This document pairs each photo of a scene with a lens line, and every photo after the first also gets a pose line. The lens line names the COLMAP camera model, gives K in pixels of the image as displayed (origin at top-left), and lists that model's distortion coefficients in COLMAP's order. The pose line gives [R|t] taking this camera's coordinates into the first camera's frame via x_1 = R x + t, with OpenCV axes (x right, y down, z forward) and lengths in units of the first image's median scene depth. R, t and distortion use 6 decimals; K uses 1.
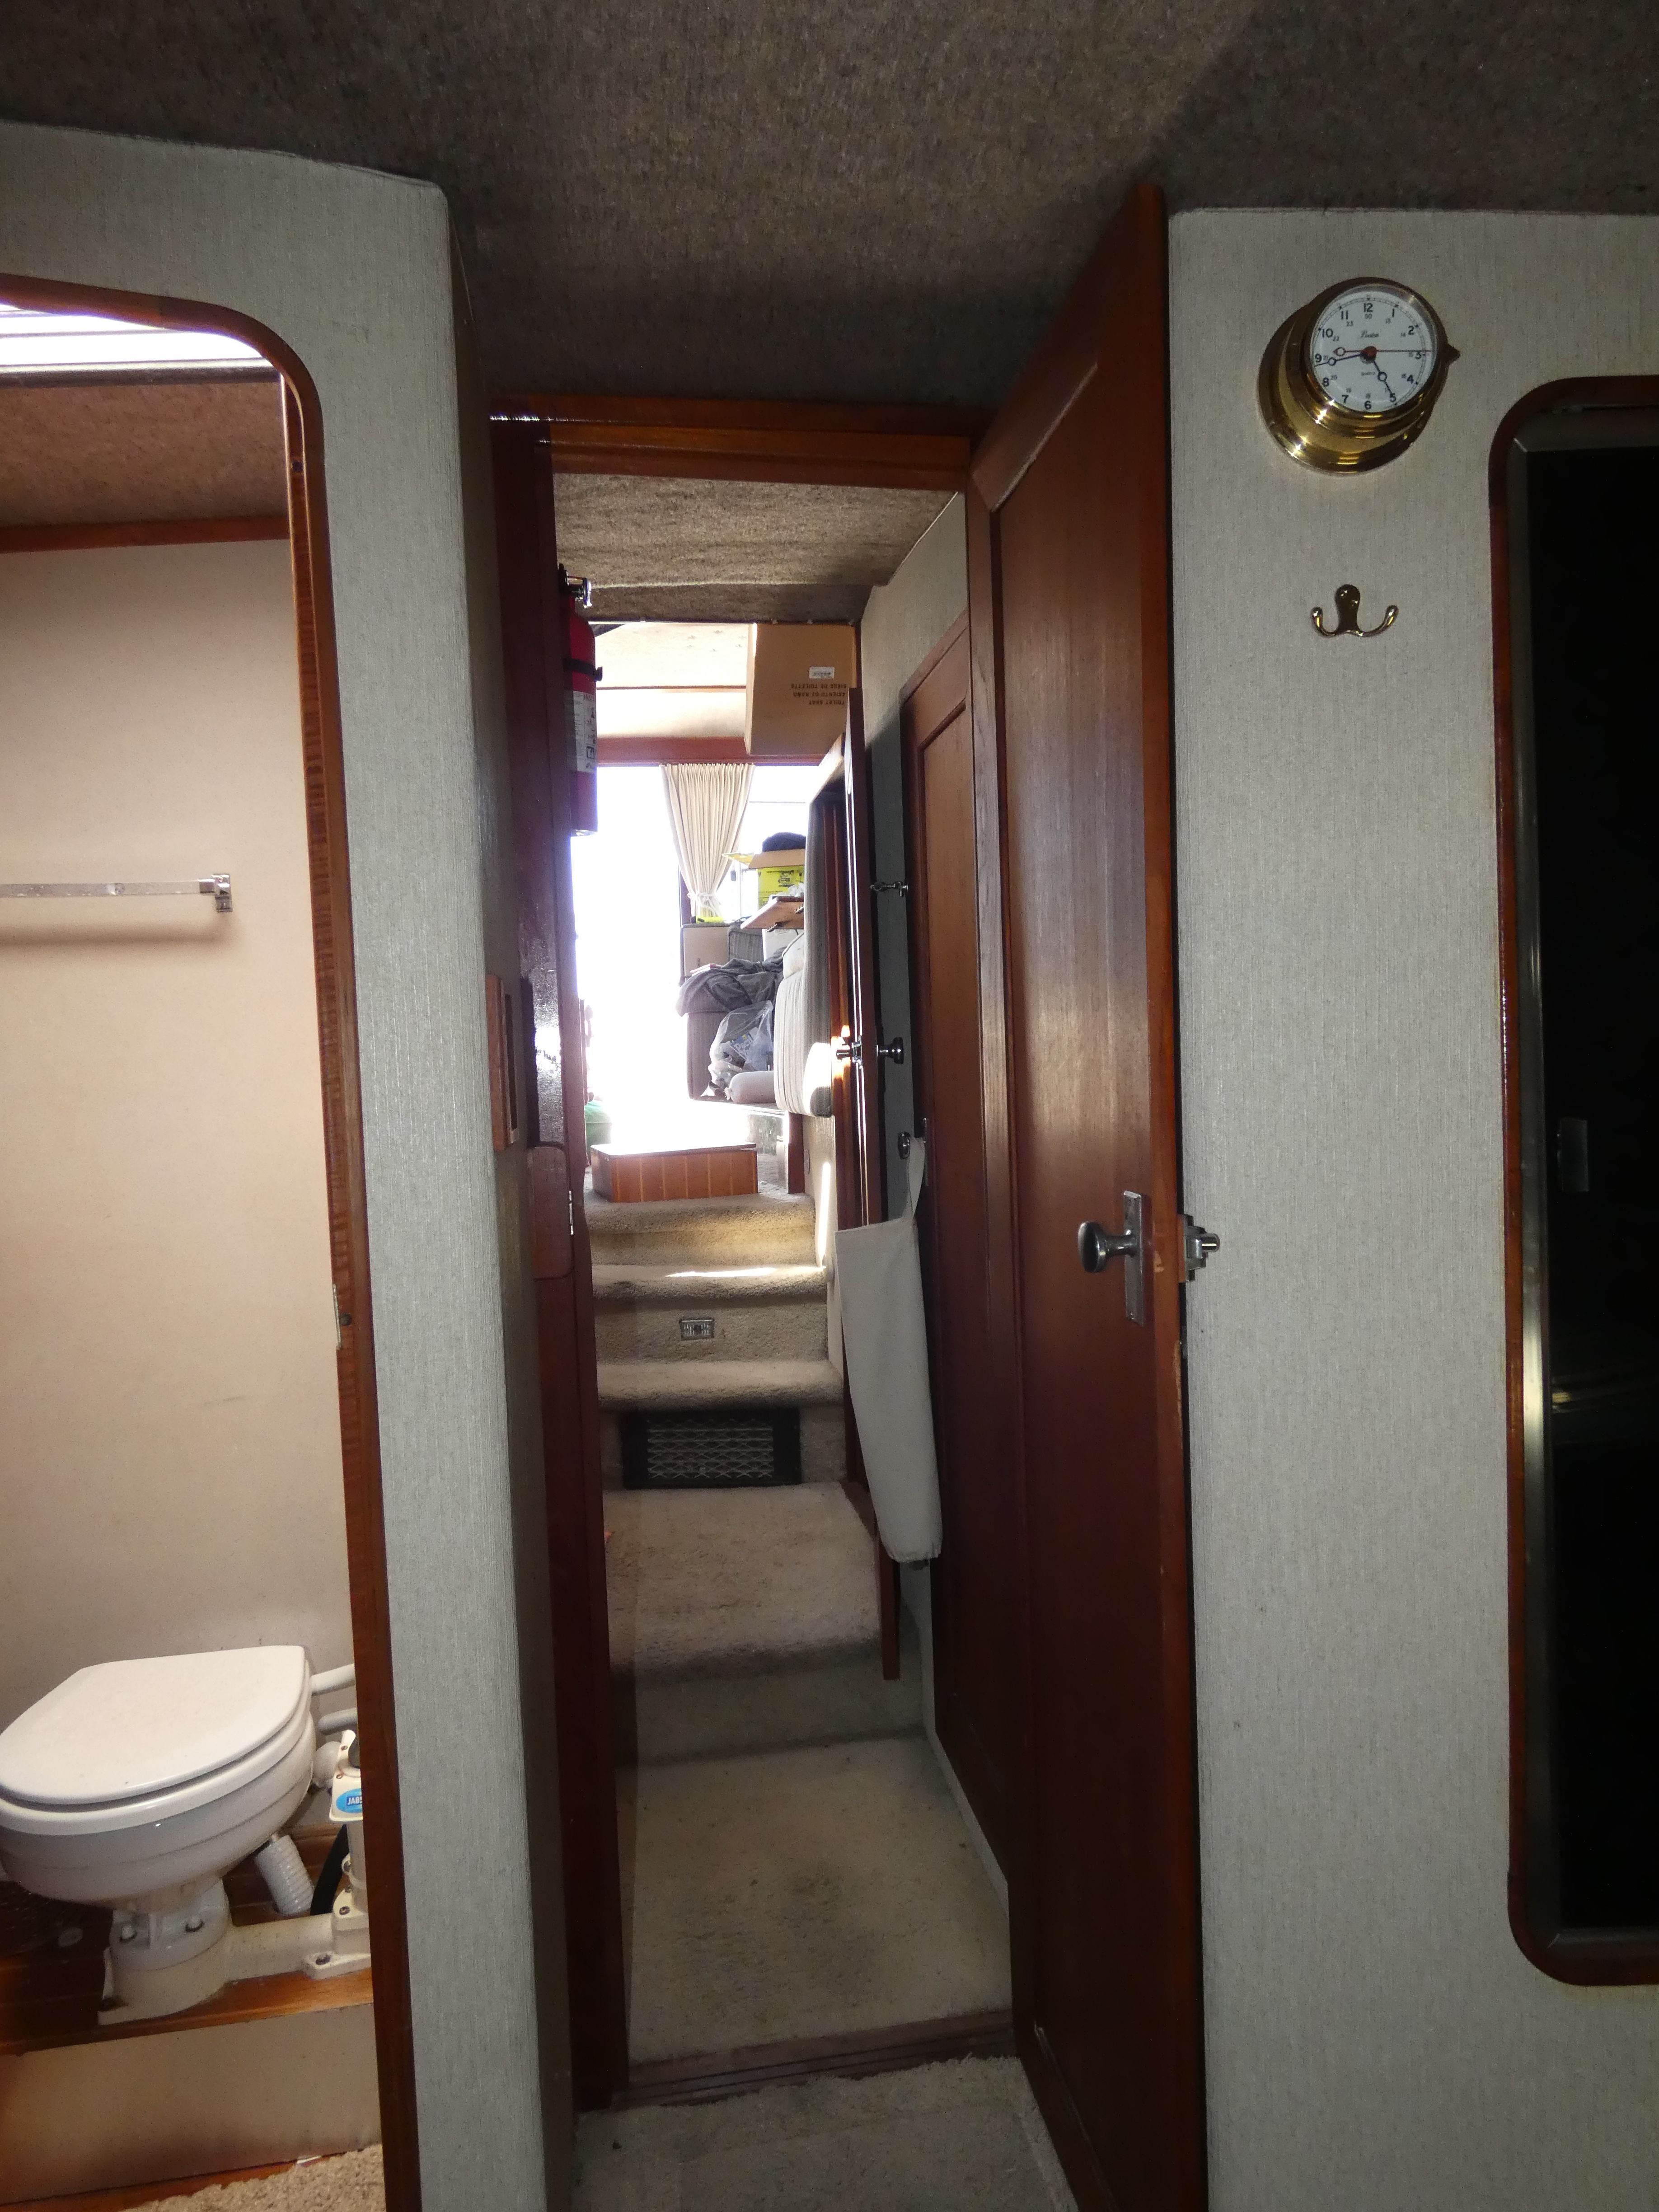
lens RADIAL K [[1344.9, 0, 824.9], [0, 1344.9, 1093.4], [0, 0, 1]] dist [0.001386, -0.003216]
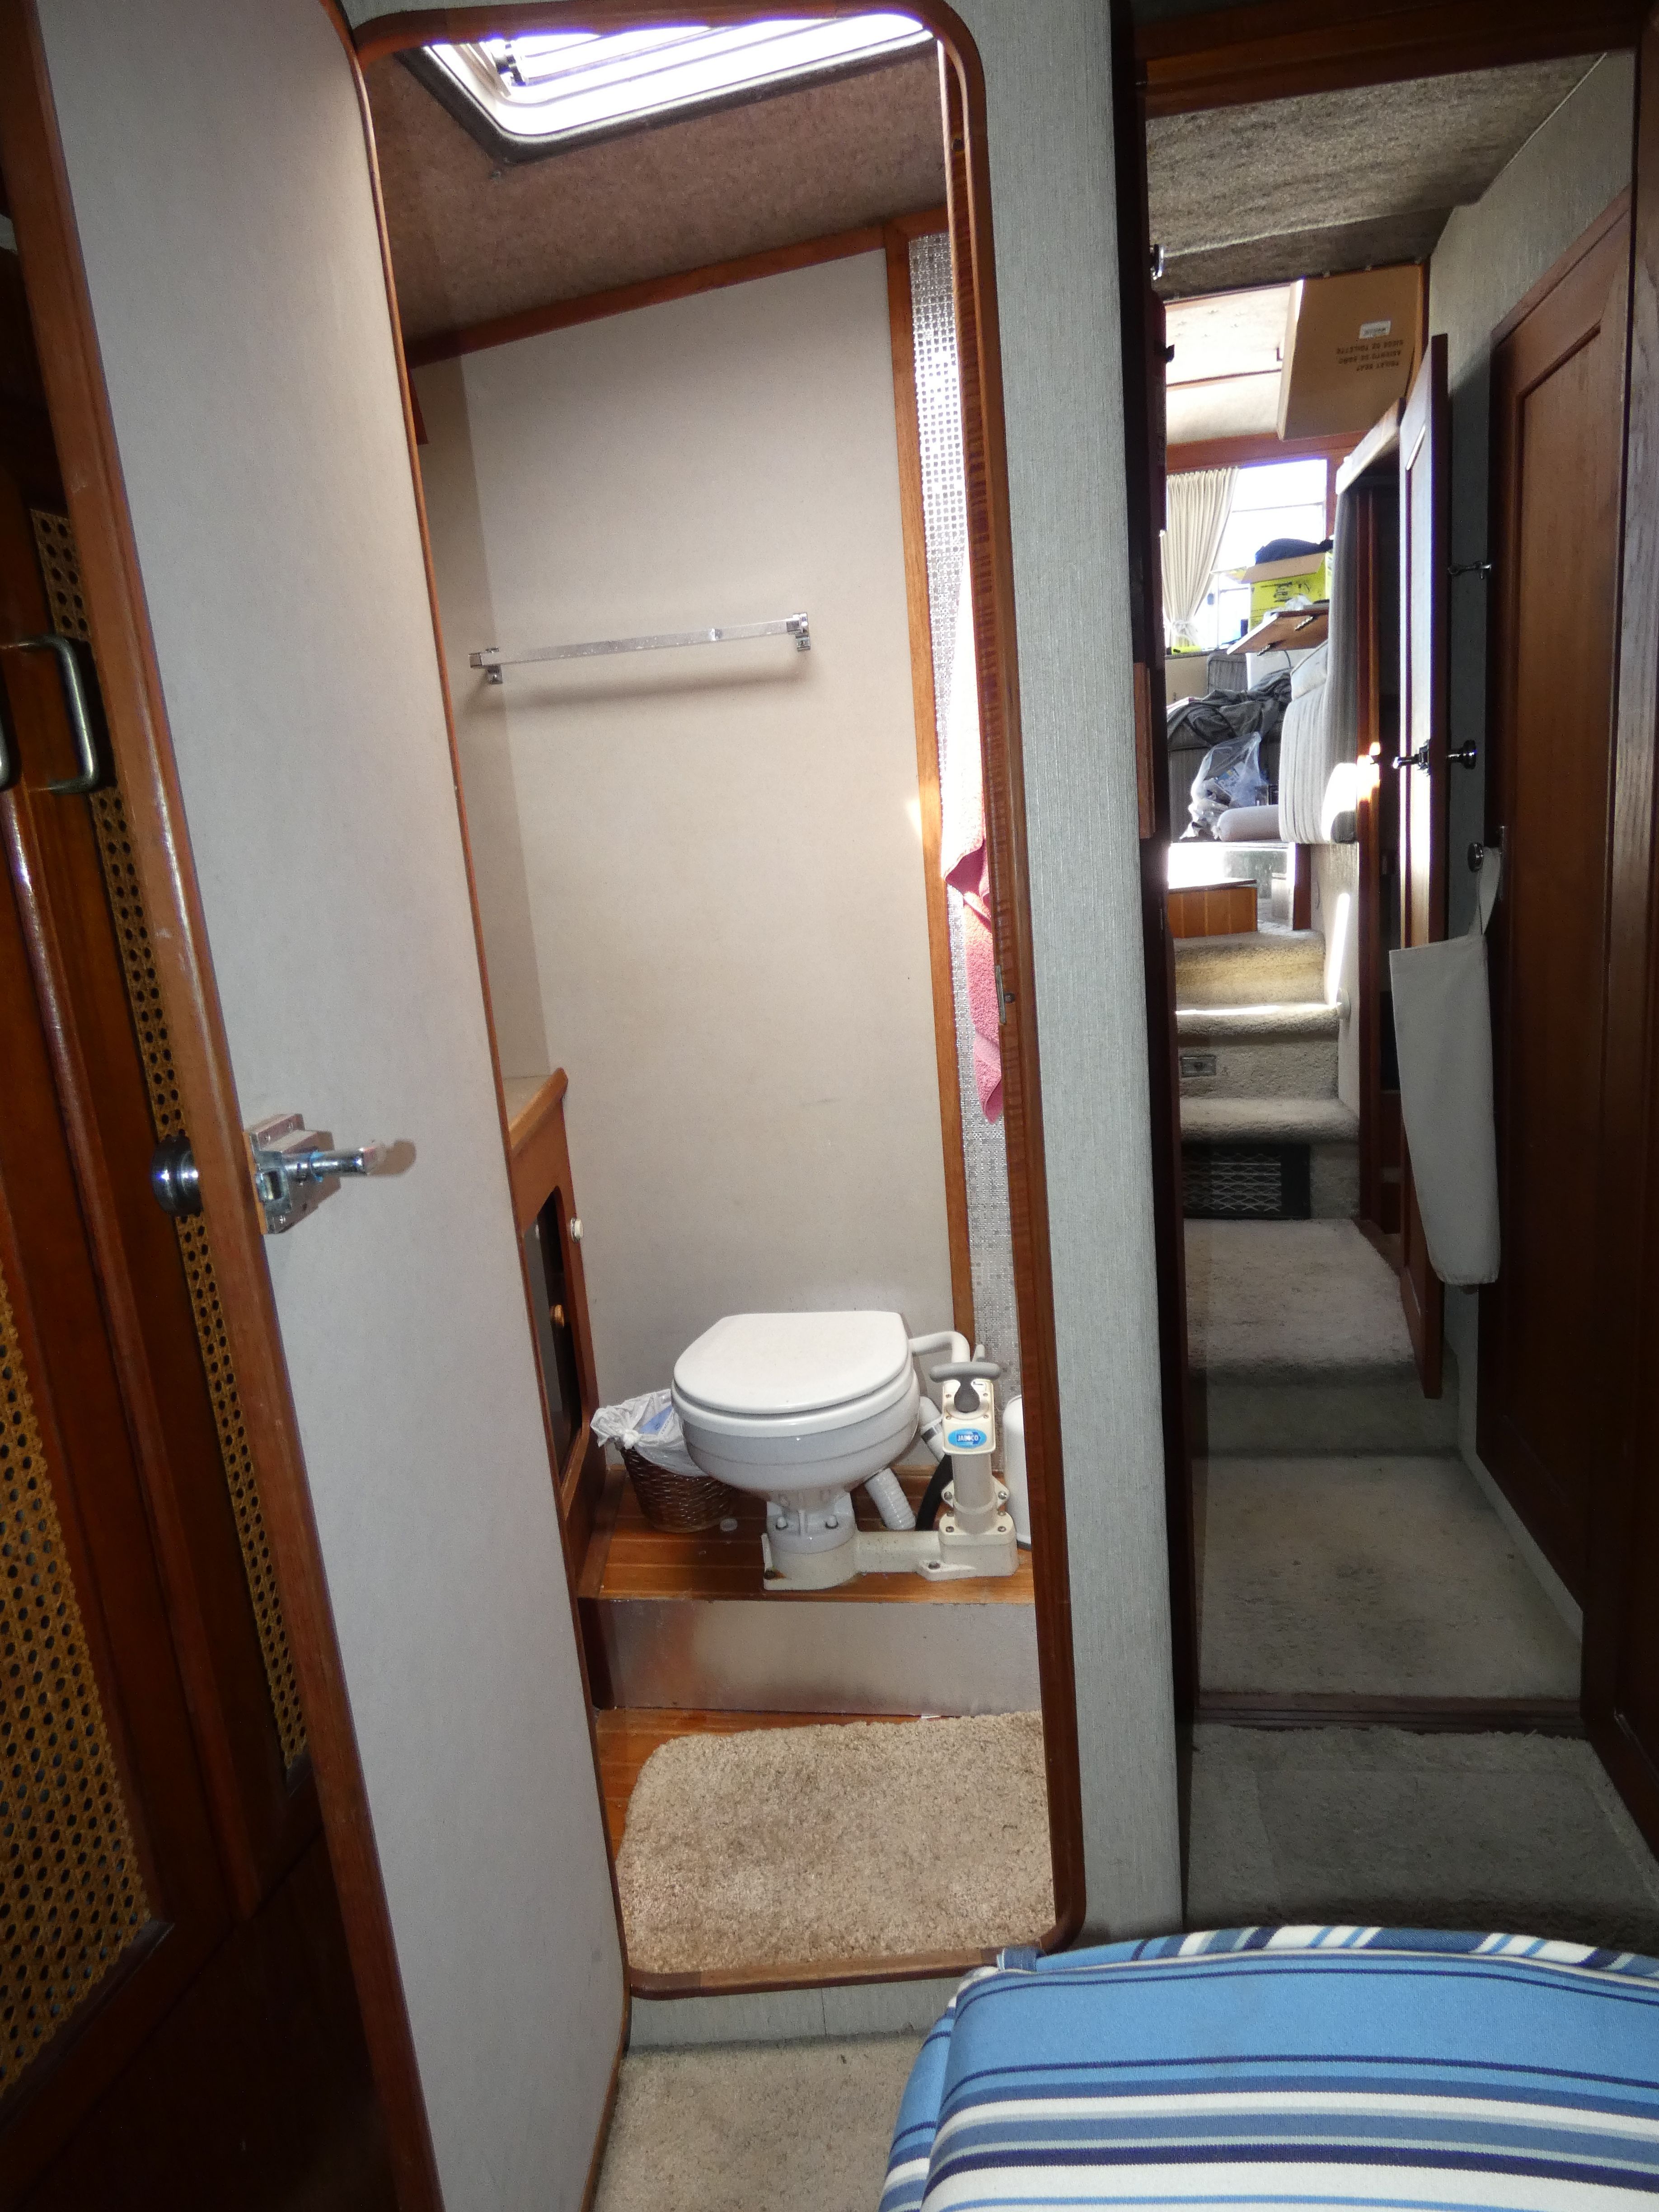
lens RADIAL K [[1344.9, 0, 826.9], [0, 1344.9, 1099.2], [0, 0, 1]] dist [0.001386, -0.003216]
pose [[0.949748, 0.017362, -0.312533, -0.088590], [0.038790, 0.984236, 0.172554, 0.031231], [0.310602, -0.176006, 0.934103, -0.049848]]
